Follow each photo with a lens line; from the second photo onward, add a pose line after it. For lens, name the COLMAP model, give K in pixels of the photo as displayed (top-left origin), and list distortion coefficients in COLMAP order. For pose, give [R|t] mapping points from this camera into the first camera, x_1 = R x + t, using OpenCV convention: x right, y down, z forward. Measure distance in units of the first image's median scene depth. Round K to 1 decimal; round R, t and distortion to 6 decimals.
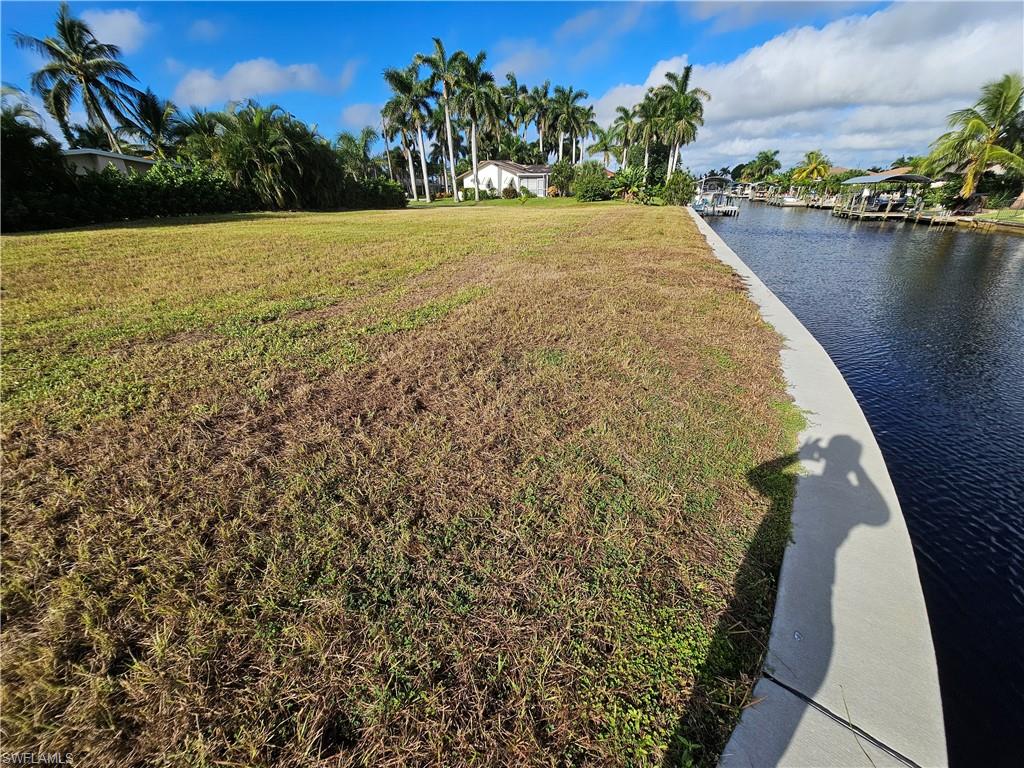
lens RADIAL K [[415.8, 0, 511.1], [0, 415.8, 392.9], [0, 0, 1]] dist [-0.001474, -0.000988]
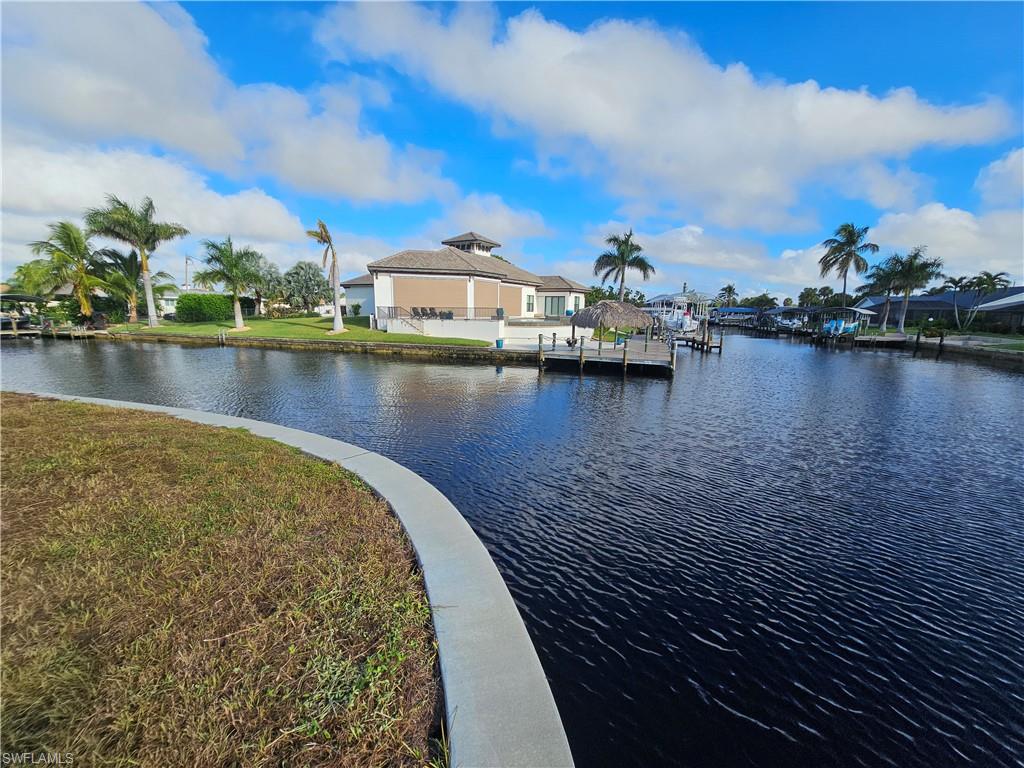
lens RADIAL K [[415.8, 0, 511.1], [0, 415.8, 392.9], [0, 0, 1]] dist [-0.001474, -0.000988]
pose [[-0.027331, -0.185939, 0.982181, -0.085246], [0.425448, 0.886952, 0.179750, 0.006863], [-0.904570, 0.422780, 0.054866, -0.022133]]
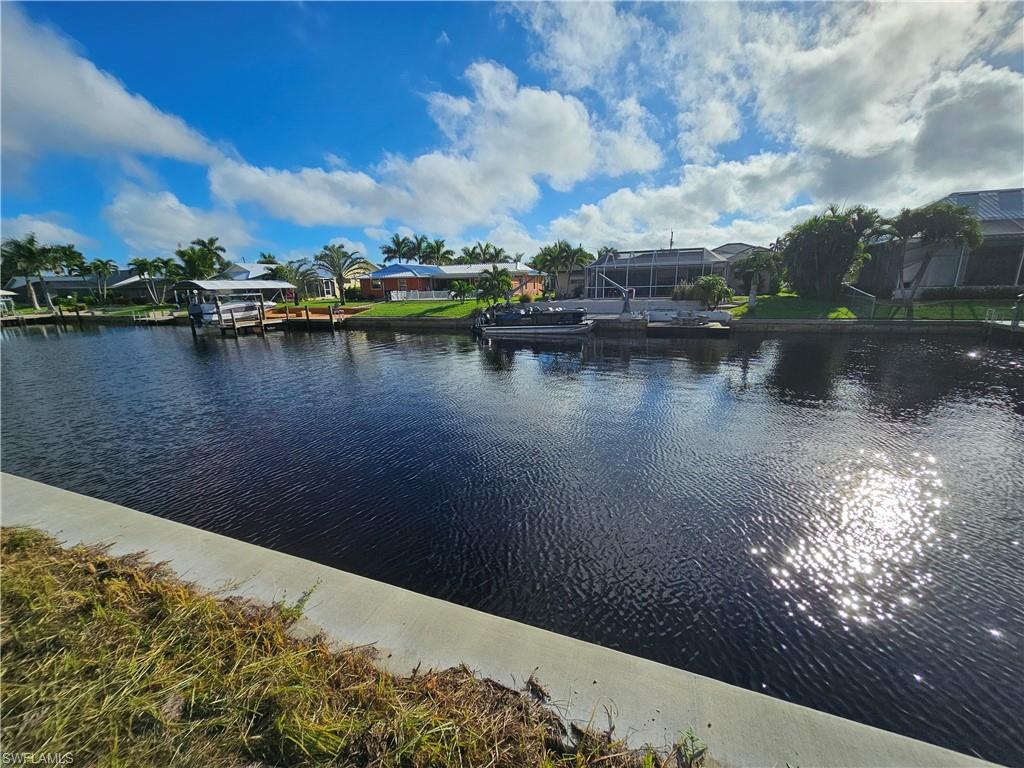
lens RADIAL K [[415.8, 0, 511.1], [0, 415.8, 392.9], [0, 0, 1]] dist [-0.001474, -0.000988]
pose [[-0.998779, 0.021421, 0.044508, -0.472779], [0.045234, 0.758630, 0.649950, -0.062835], [-0.019842, 0.651170, -0.758673, 0.132683]]
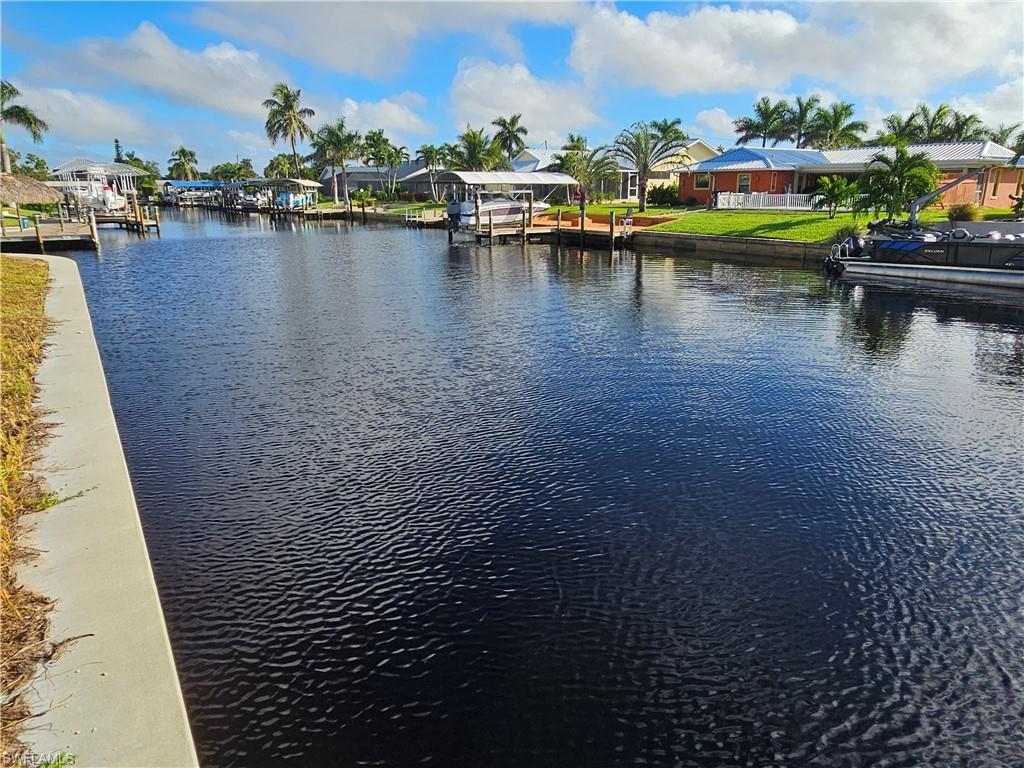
lens RADIAL K [[670.3, 0, 512.0], [0, 670.3, 384.0], [0, 0, 1]] dist [0.000830, -0.004092]
pose [[-0.790994, -0.159750, 0.590600, -0.534951], [0.276881, 0.767339, 0.578384, -0.049556], [-0.545587, 0.621025, -0.562729, 0.115859]]
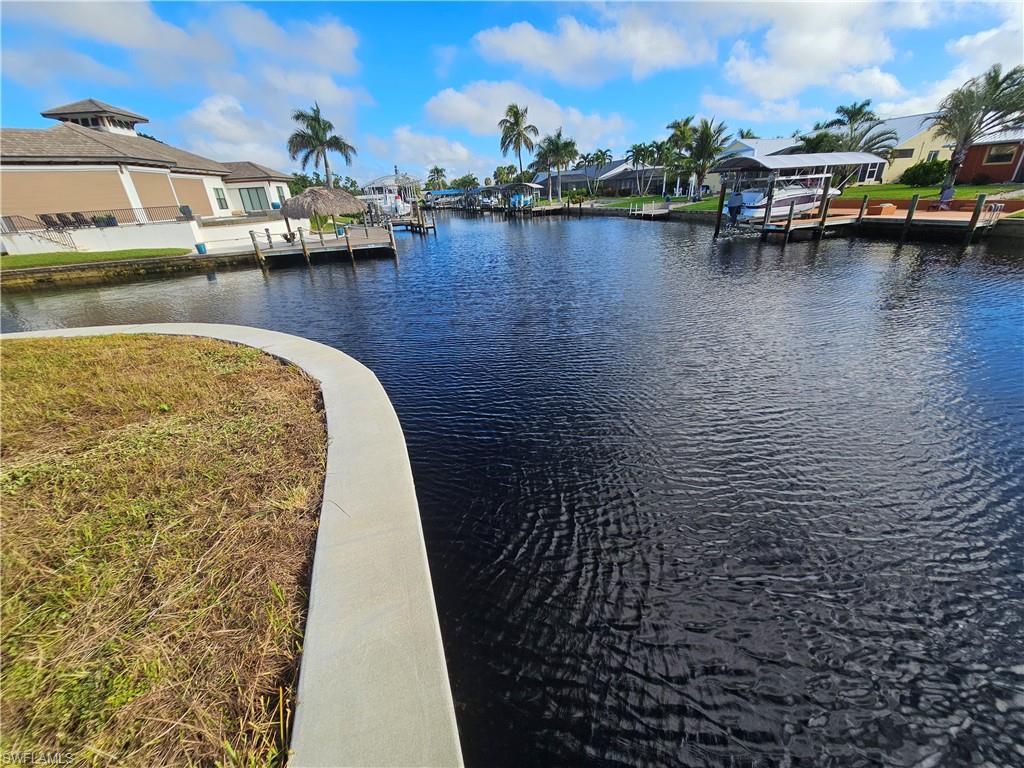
lens RADIAL K [[415.8, 0, 511.1], [0, 415.8, 392.9], [0, 0, 1]] dist [-0.001474, -0.000988]
pose [[-0.600585, -0.307399, 0.738108, -0.168866], [0.404135, 0.679833, 0.611966, 0.005711], [-0.689908, 0.665832, -0.284066, -0.001523]]
